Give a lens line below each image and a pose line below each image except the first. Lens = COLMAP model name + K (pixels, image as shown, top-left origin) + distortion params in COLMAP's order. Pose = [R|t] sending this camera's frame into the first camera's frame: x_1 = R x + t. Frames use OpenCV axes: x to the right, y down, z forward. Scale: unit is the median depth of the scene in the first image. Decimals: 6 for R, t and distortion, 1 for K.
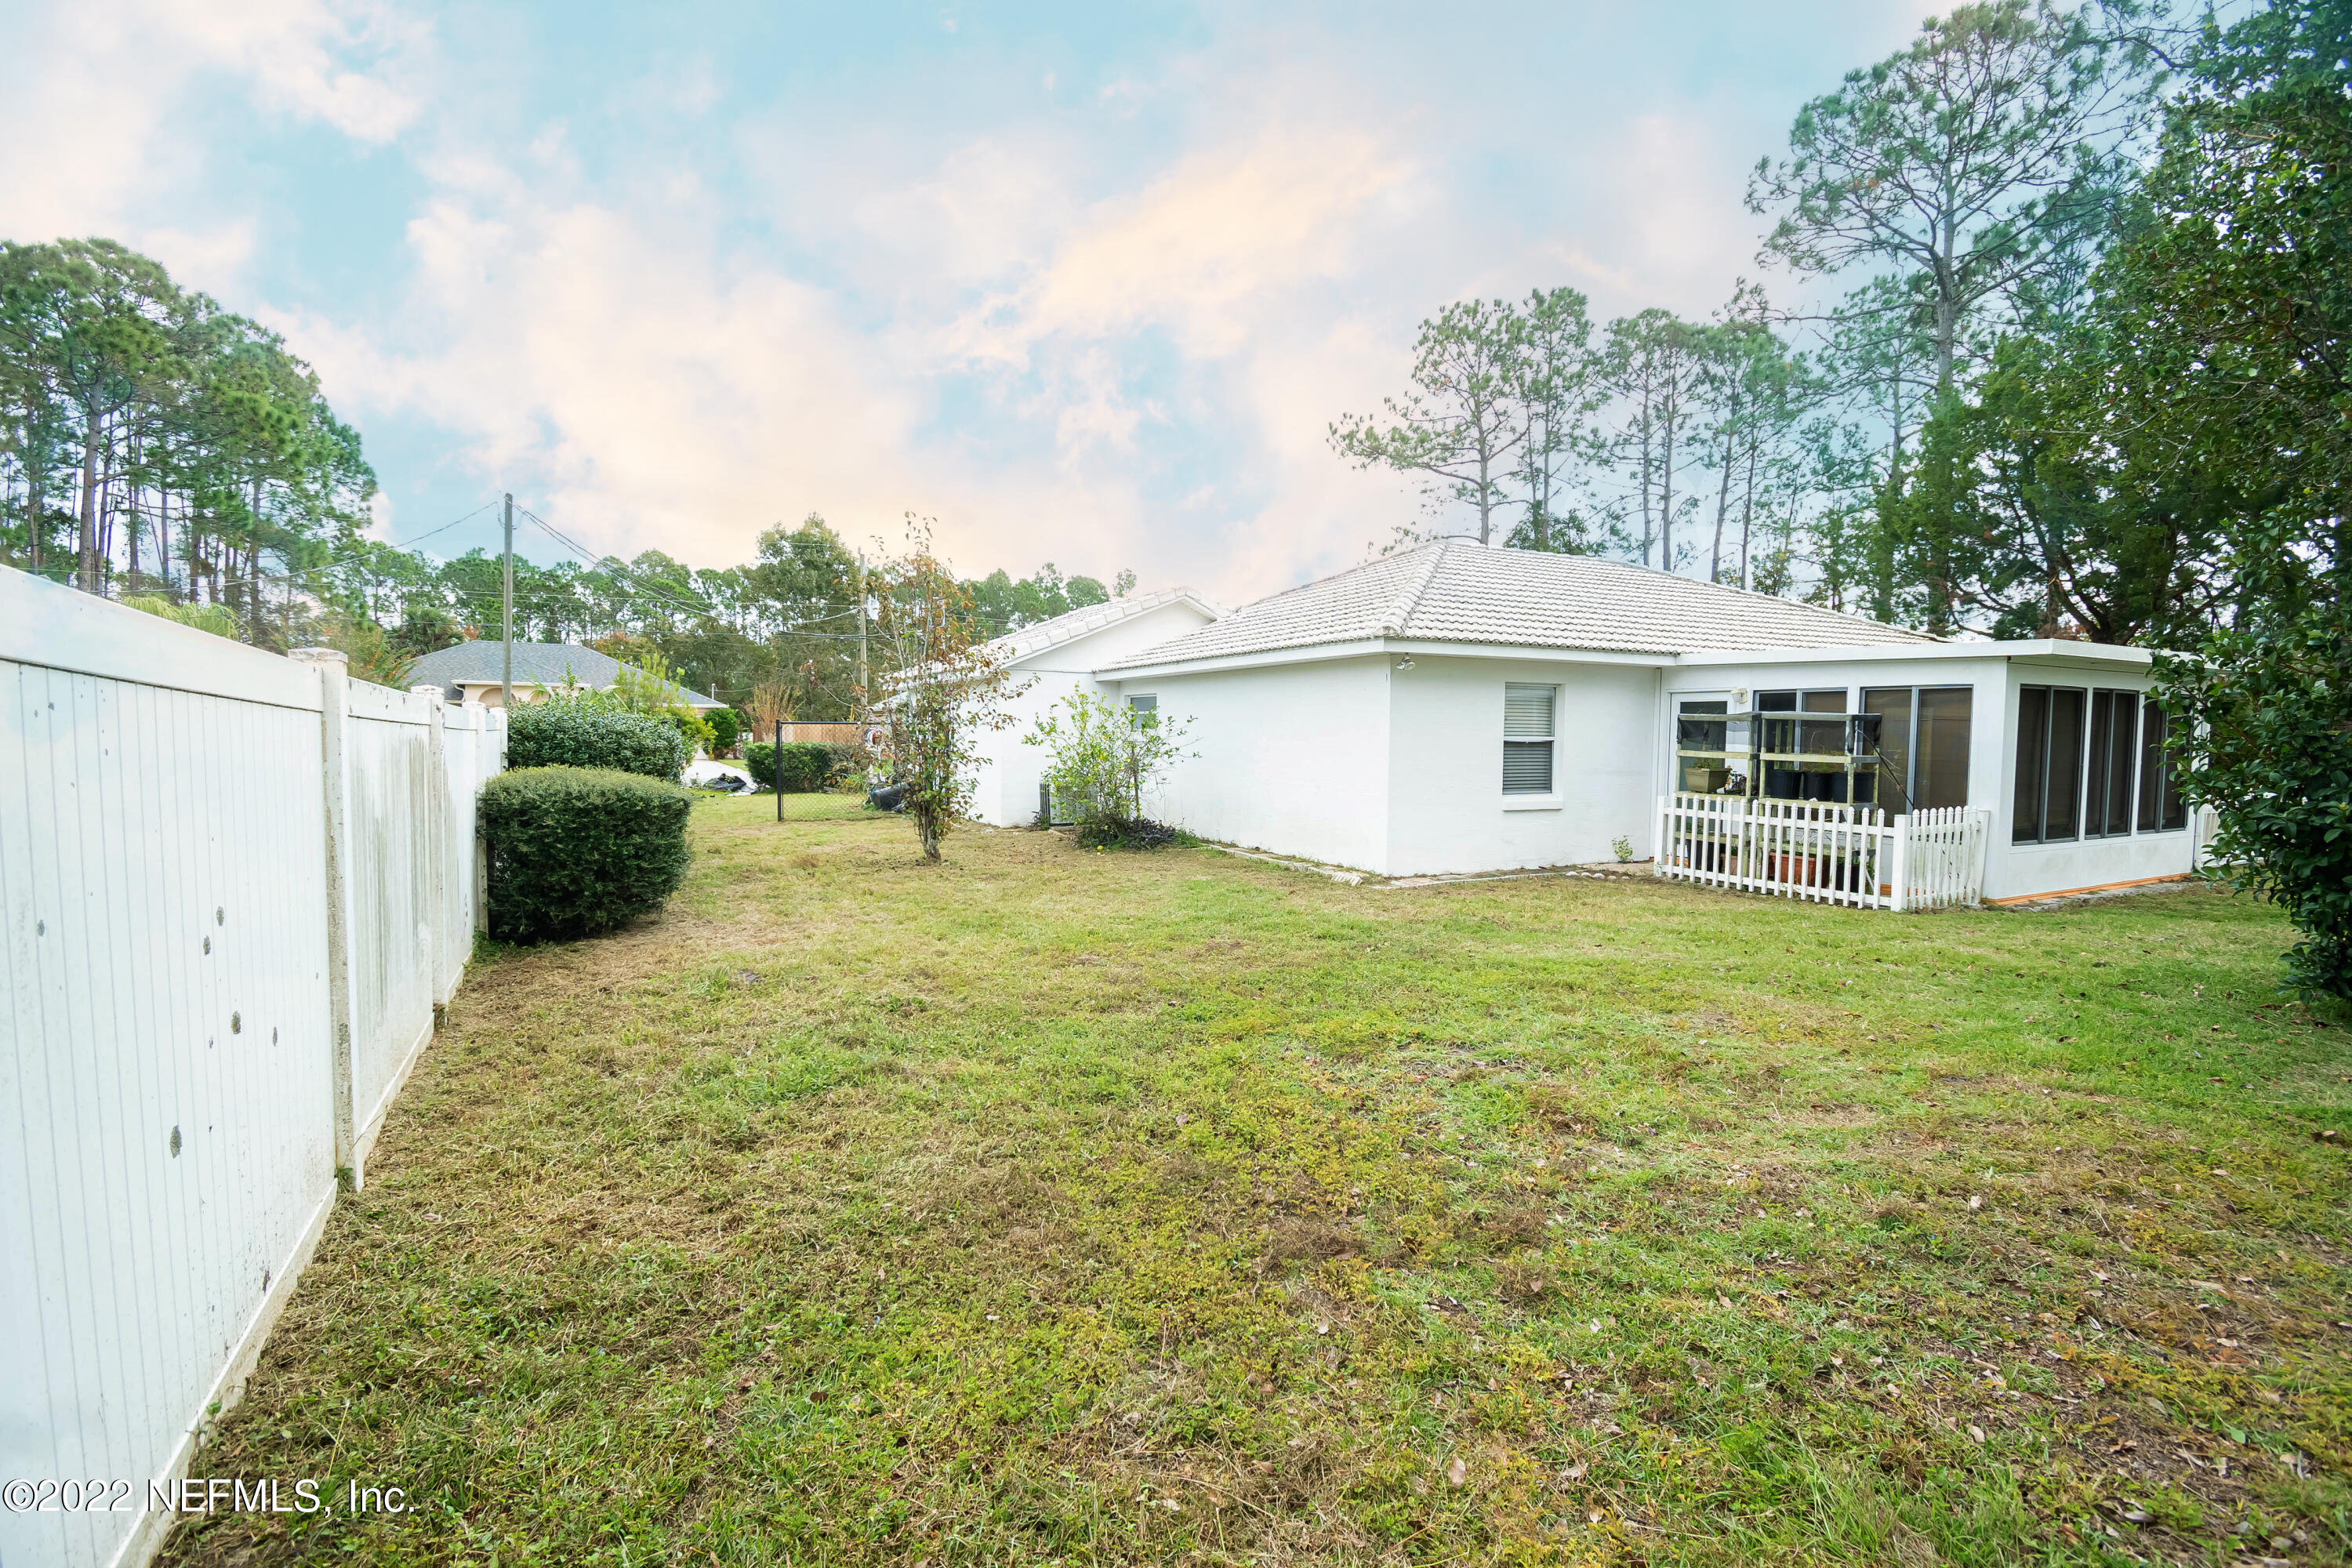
lens RADIAL K [[1035.6, 0, 1176.8], [0, 1035.6, 788.2], [0, 0, 1]] dist [0.029161, -0.030128]
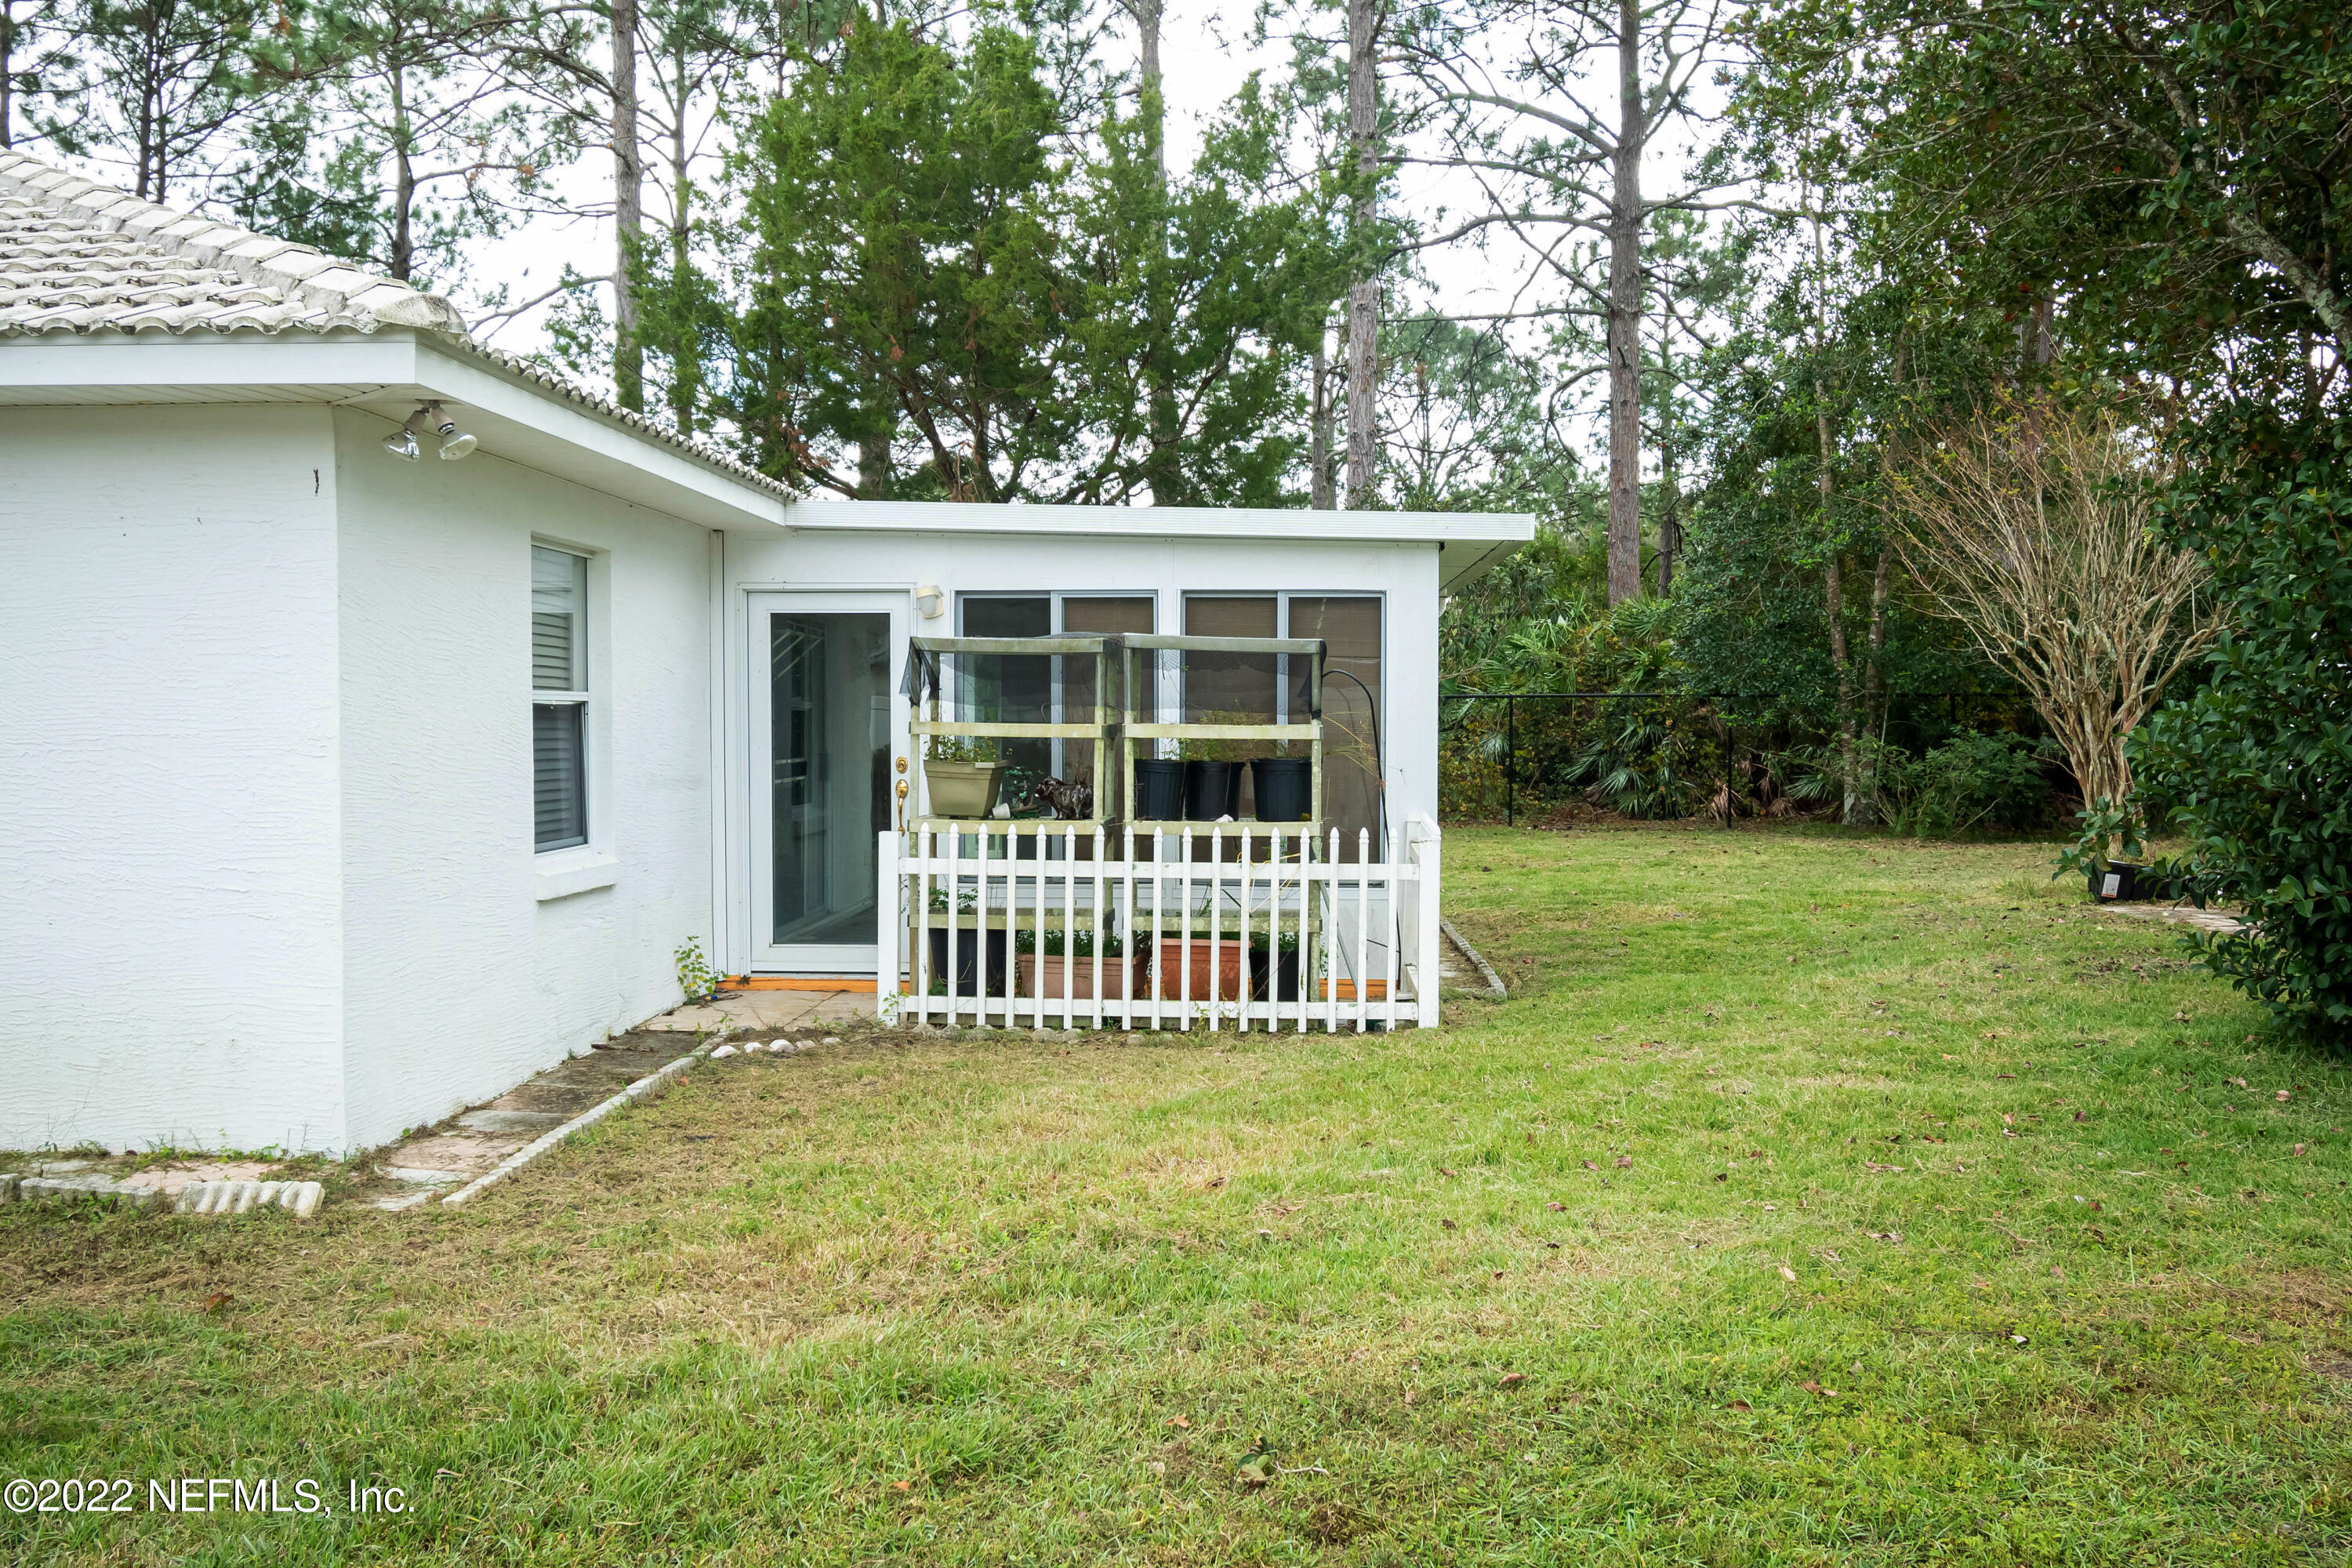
lens RADIAL K [[1960.5, 0, 1176.0], [0, 1960.5, 784.0], [0, 0, 1]] dist [0.030055, -0.060129]
pose [[0.495136, -0.041143, 0.867841, -0.169427], [0.052956, 0.998450, 0.017122, -0.020252], [-0.867200, 0.037480, 0.496548, 0.546217]]
